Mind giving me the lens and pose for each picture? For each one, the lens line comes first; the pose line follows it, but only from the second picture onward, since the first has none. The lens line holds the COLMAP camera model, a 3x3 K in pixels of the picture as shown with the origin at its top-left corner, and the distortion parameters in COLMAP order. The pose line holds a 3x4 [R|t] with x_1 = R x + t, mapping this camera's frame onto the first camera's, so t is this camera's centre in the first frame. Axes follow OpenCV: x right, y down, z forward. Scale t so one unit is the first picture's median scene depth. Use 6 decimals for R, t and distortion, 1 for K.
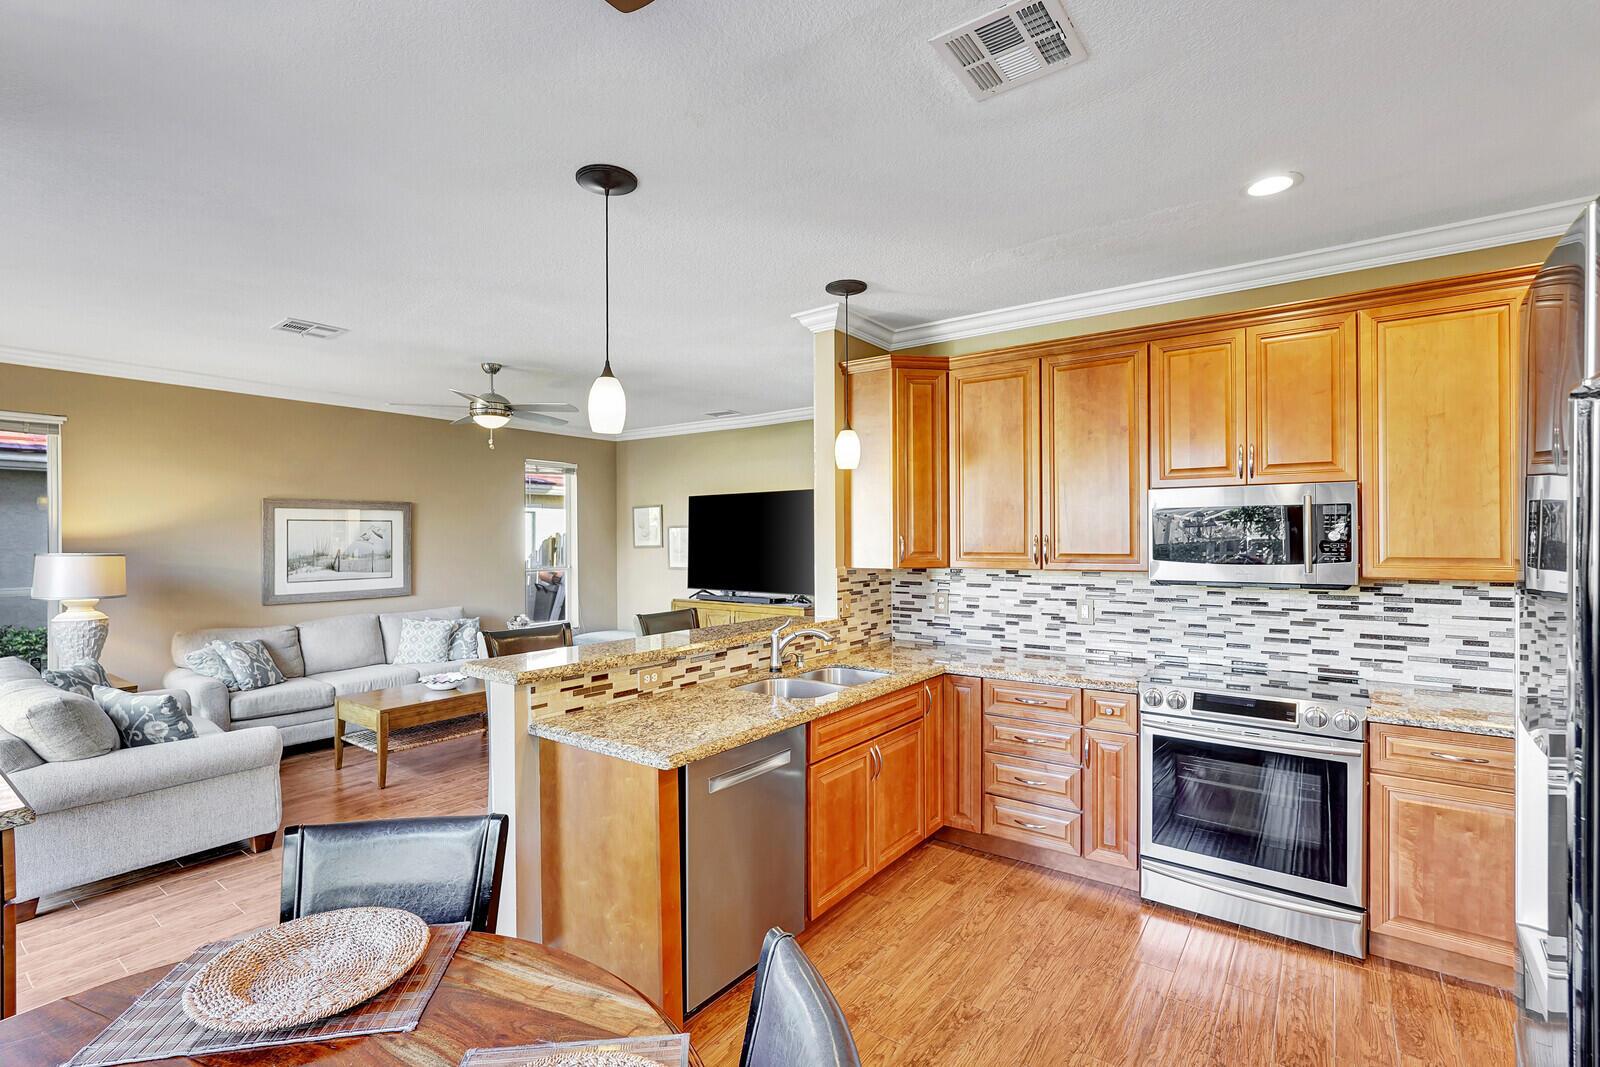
lens RADIAL K [[719.0, 0, 796.7], [0, 719.0, 538.2], [0, 0, 1]] dist [-0.007172, 0.006316]
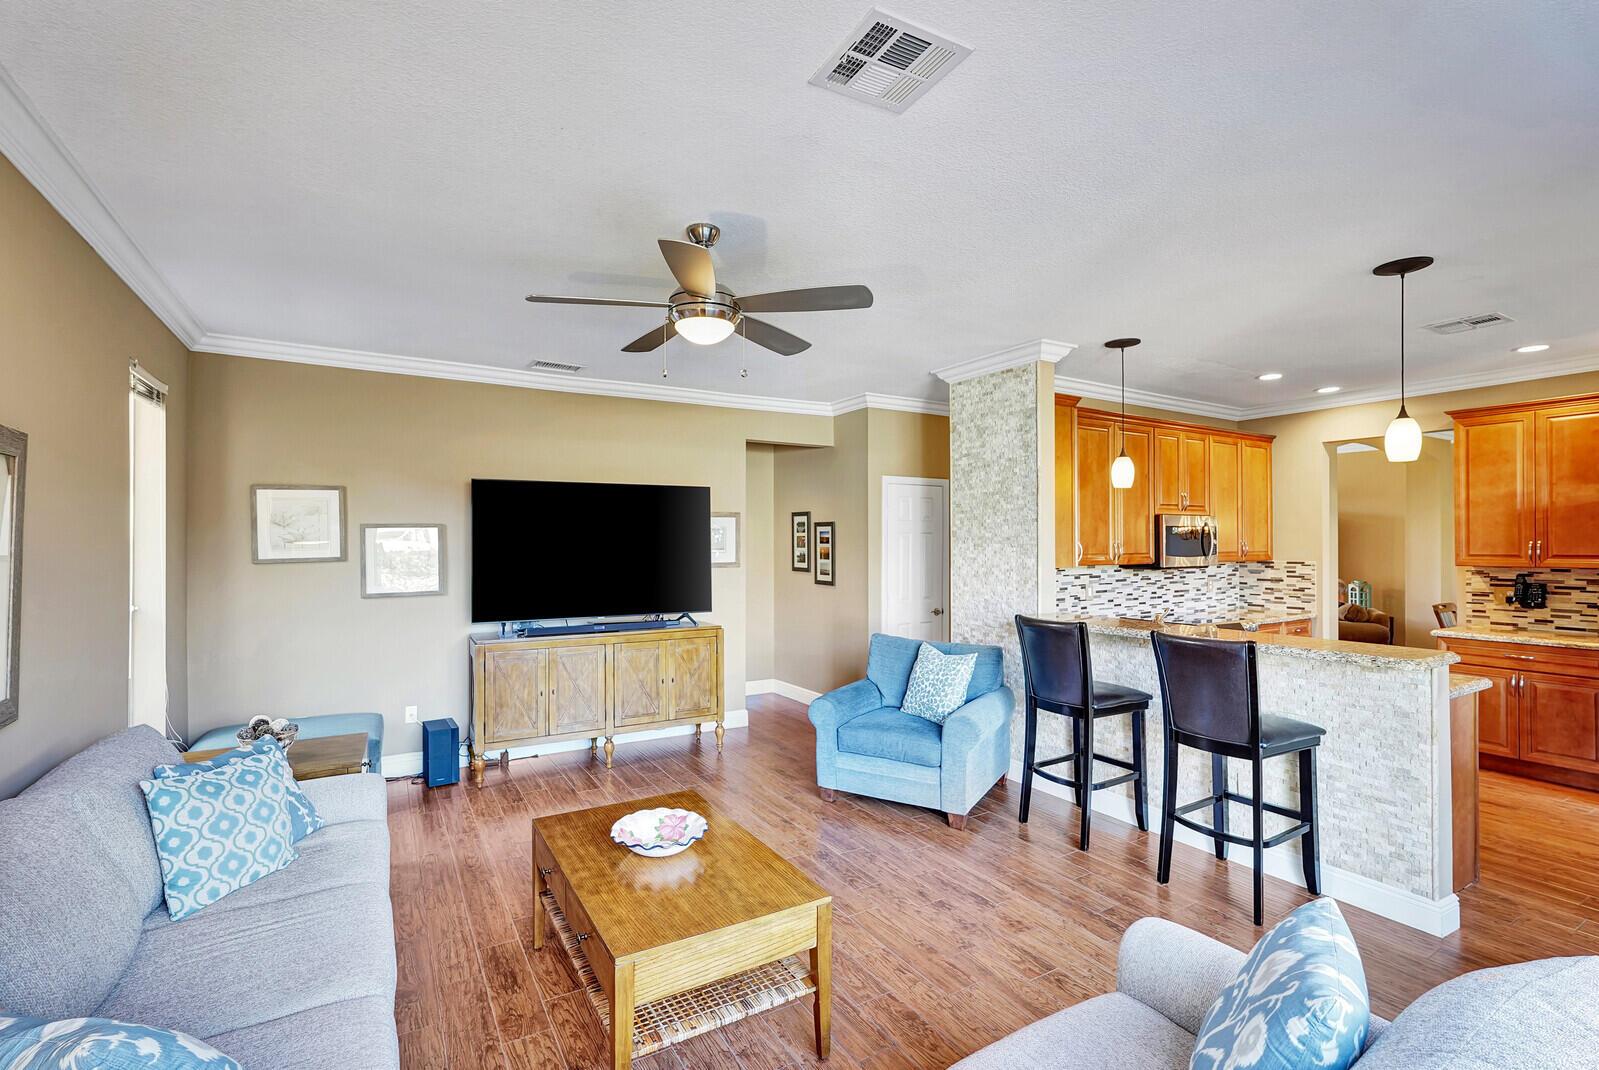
lens RADIAL K [[718.6, 0, 790.3], [0, 718.6, 536.6], [0, 0, 1]] dist [-0.007172, 0.006316]
pose [[0.395620, 0.010828, 0.918350, -1.003380], [0.002508, 0.999914, -0.012870, 0.003061], [-0.918411, 0.007394, 0.395559, 0.799335]]
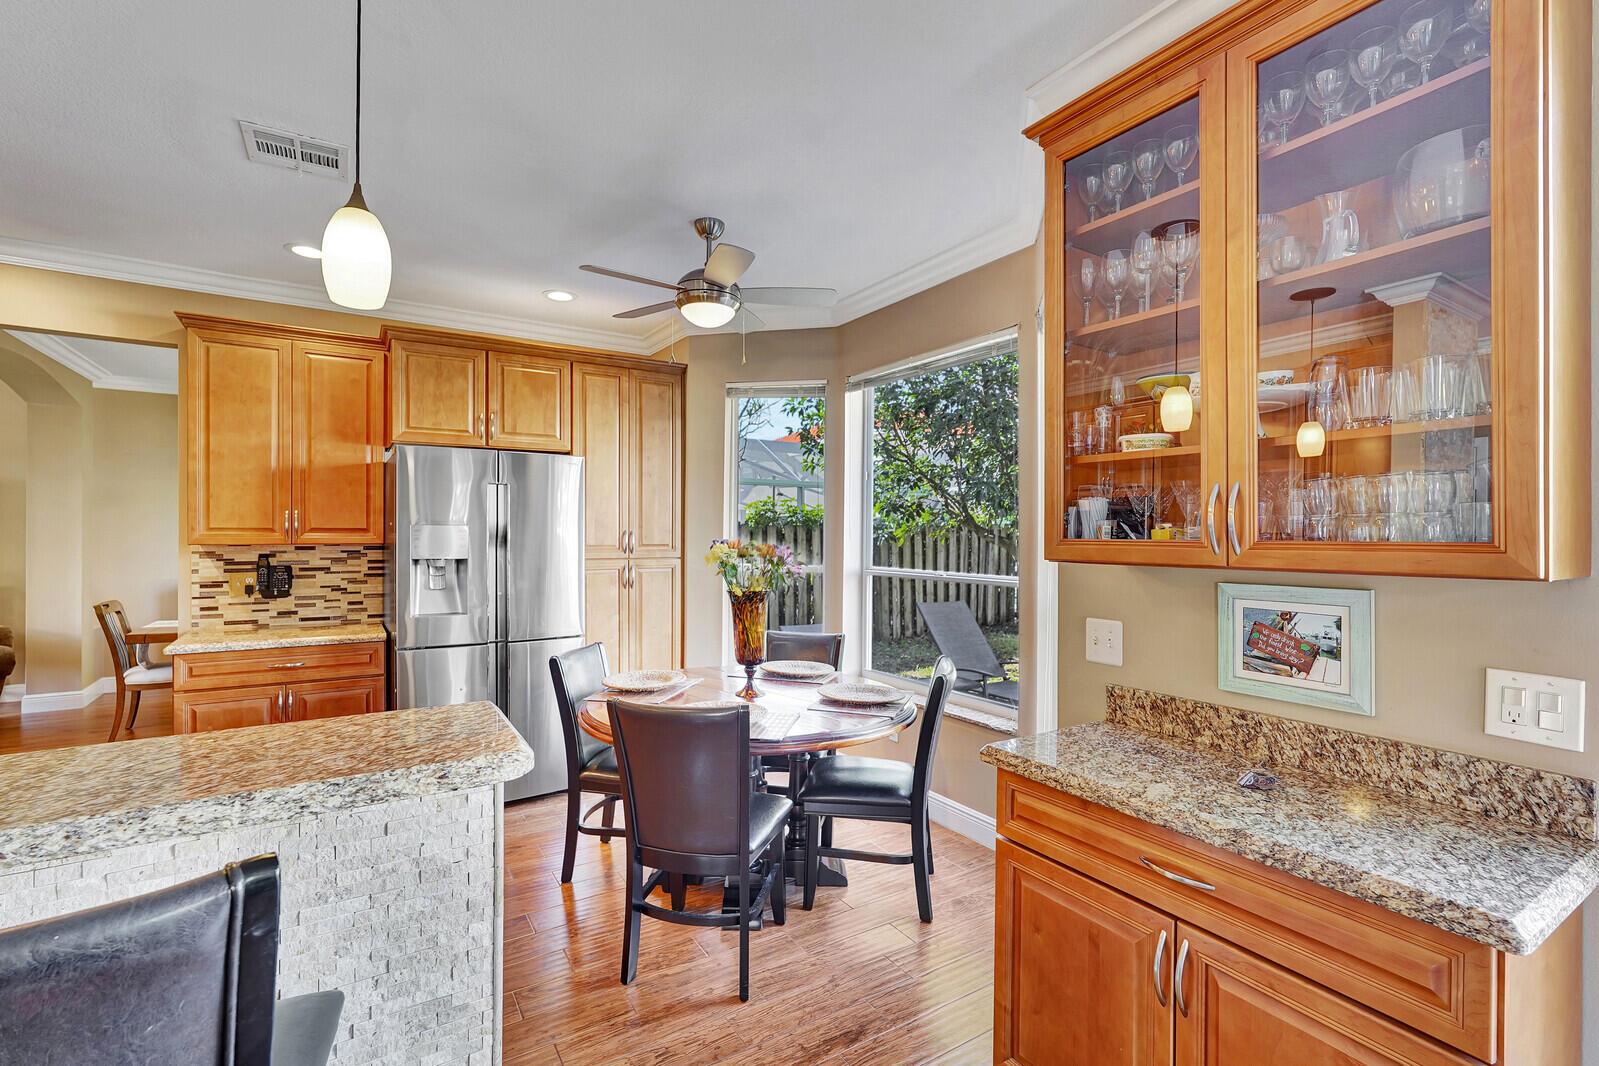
lens RADIAL K [[718.6, 0, 794.0], [0, 718.6, 539.3], [0, 0, 1]] dist [-0.007172, 0.006316]
pose [[-0.929458, -0.002545, 0.368919, -0.432661], [0.000594, 0.999965, 0.008396, 0.025082], [-0.368927, 0.008023, -0.929424, 0.755164]]
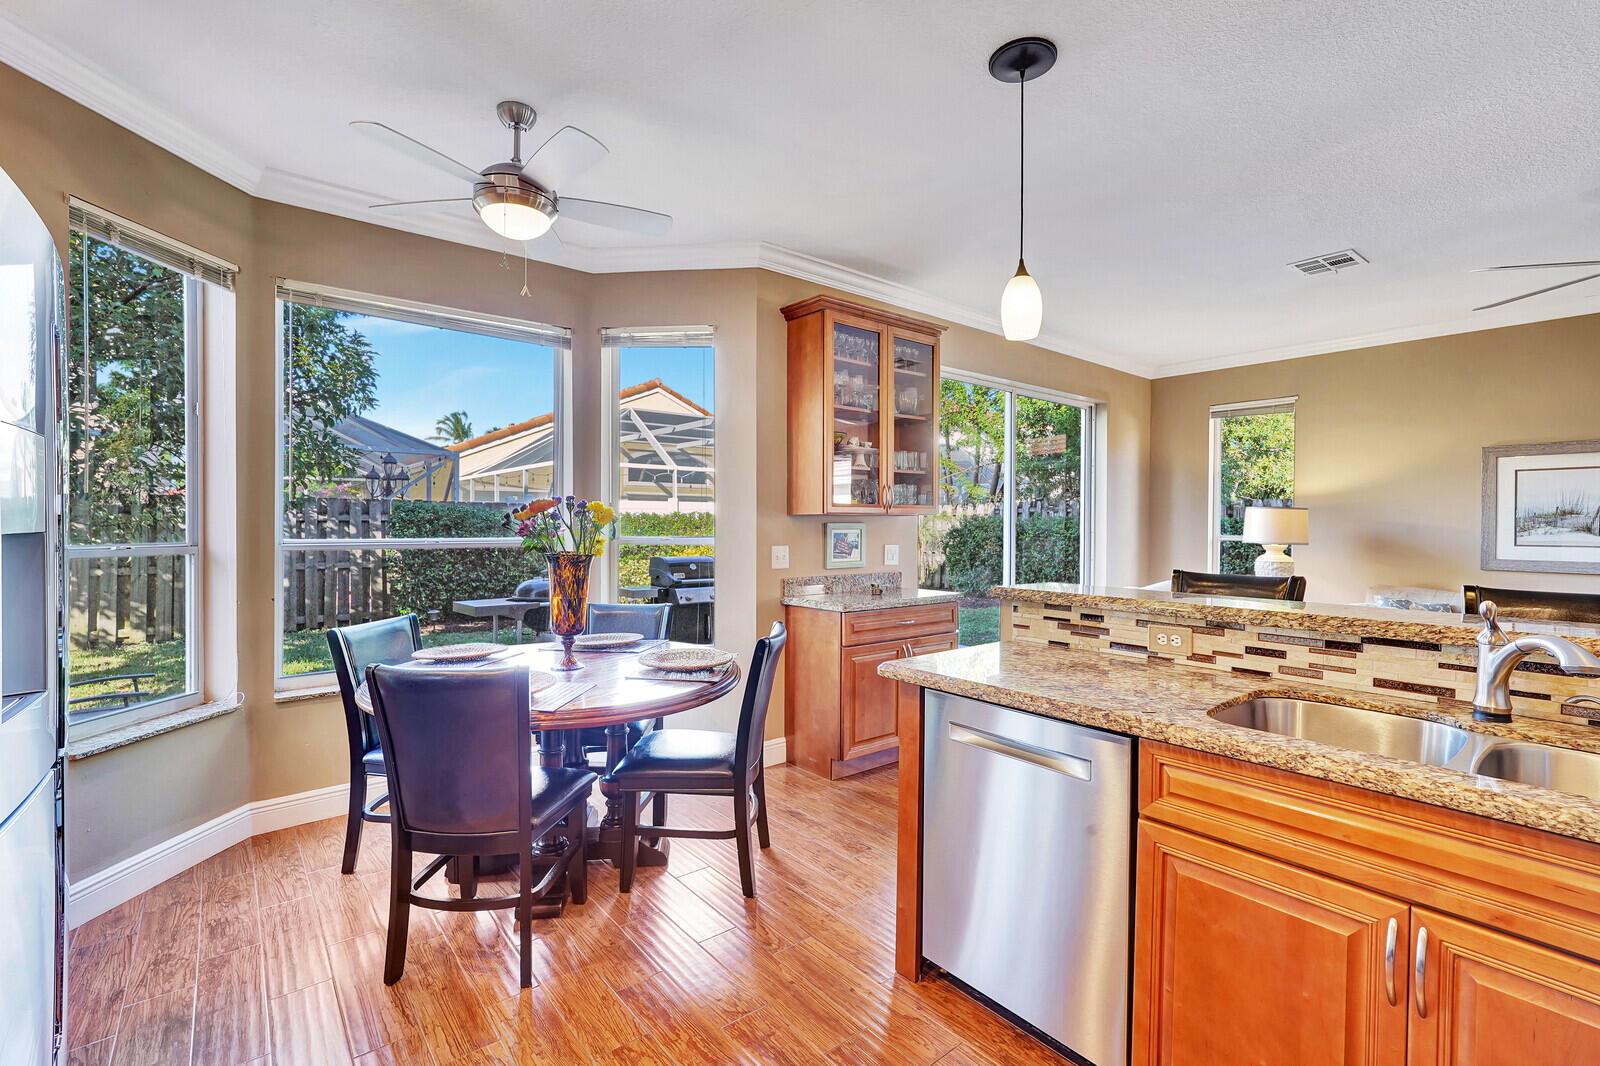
lens RADIAL K [[719.0, 0, 809.6], [0, 719.0, 531.5], [0, 0, 1]] dist [-0.007172, 0.006316]
pose [[-0.234955, 0.013624, -0.971911, 0.362037], [-0.007298, 0.999849, 0.015780, 0.047835], [0.971979, 0.010801, -0.234820, 0.507449]]
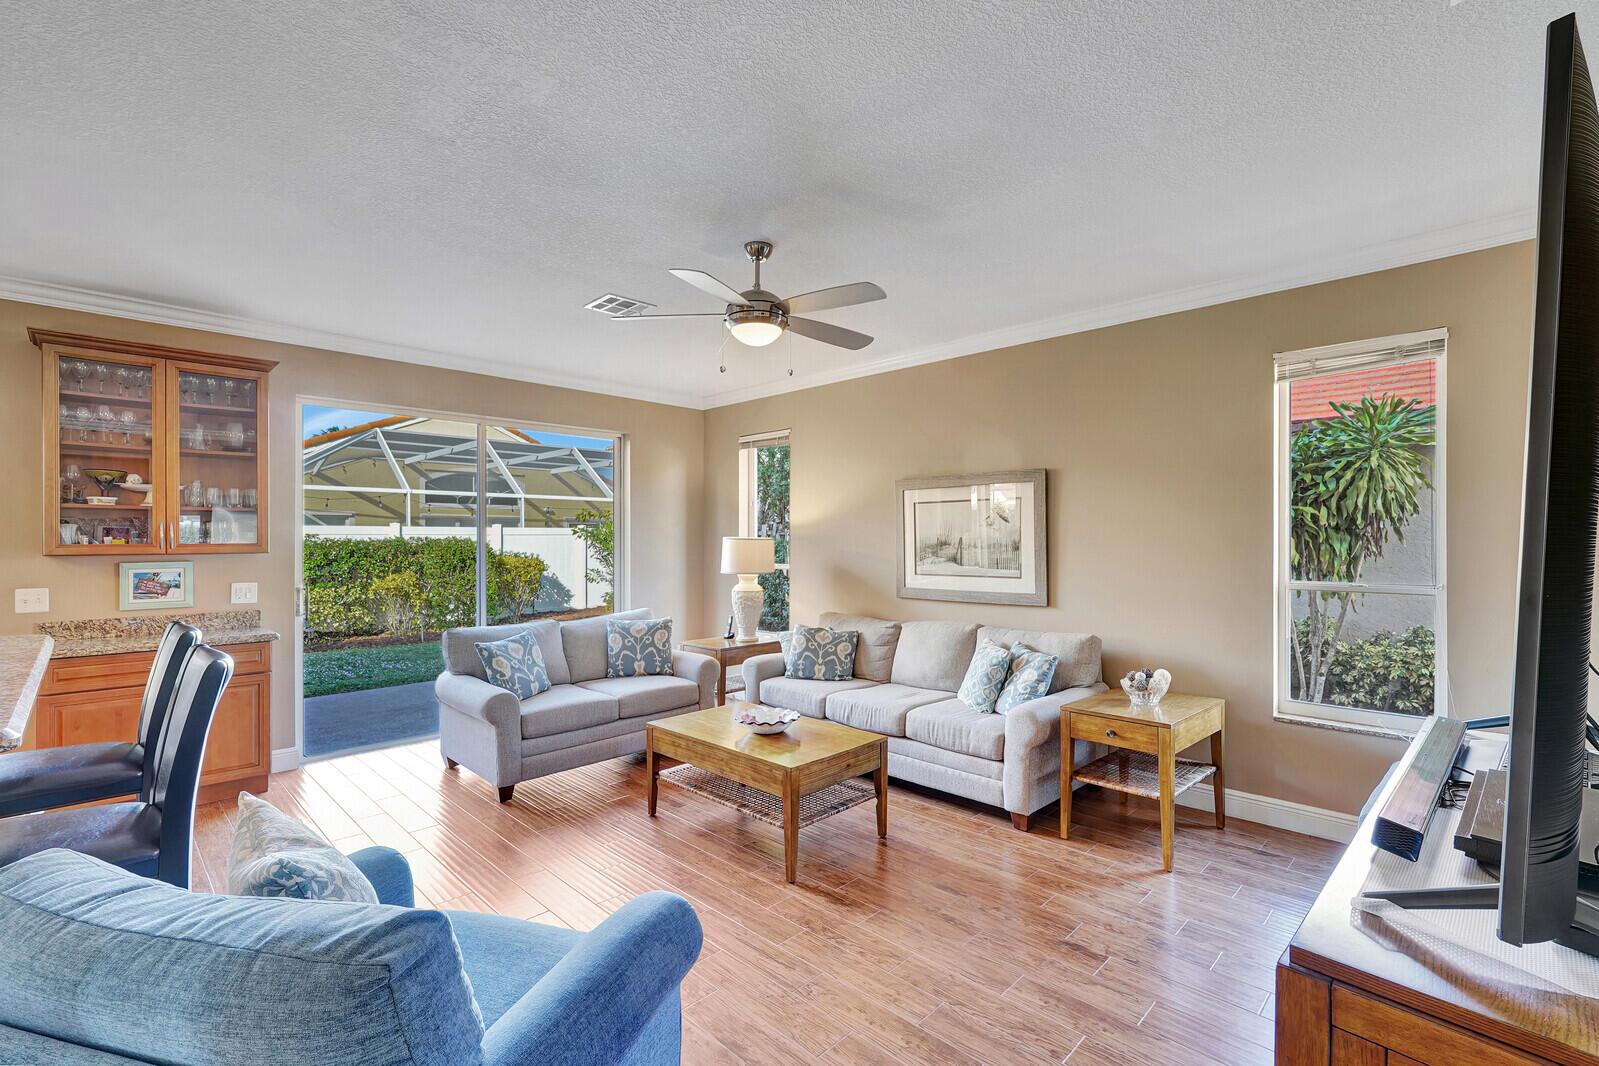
lens RADIAL K [[718.6, 0, 794.5], [0, 718.6, 539.8], [0, 0, 1]] dist [-0.007172, 0.006316]
pose [[-0.143432, 0.002818, -0.989656, 0.225736], [0.000139, 0.999996, 0.002827, 0.021556], [0.989660, 0.000268, -0.143432, 1.234608]]
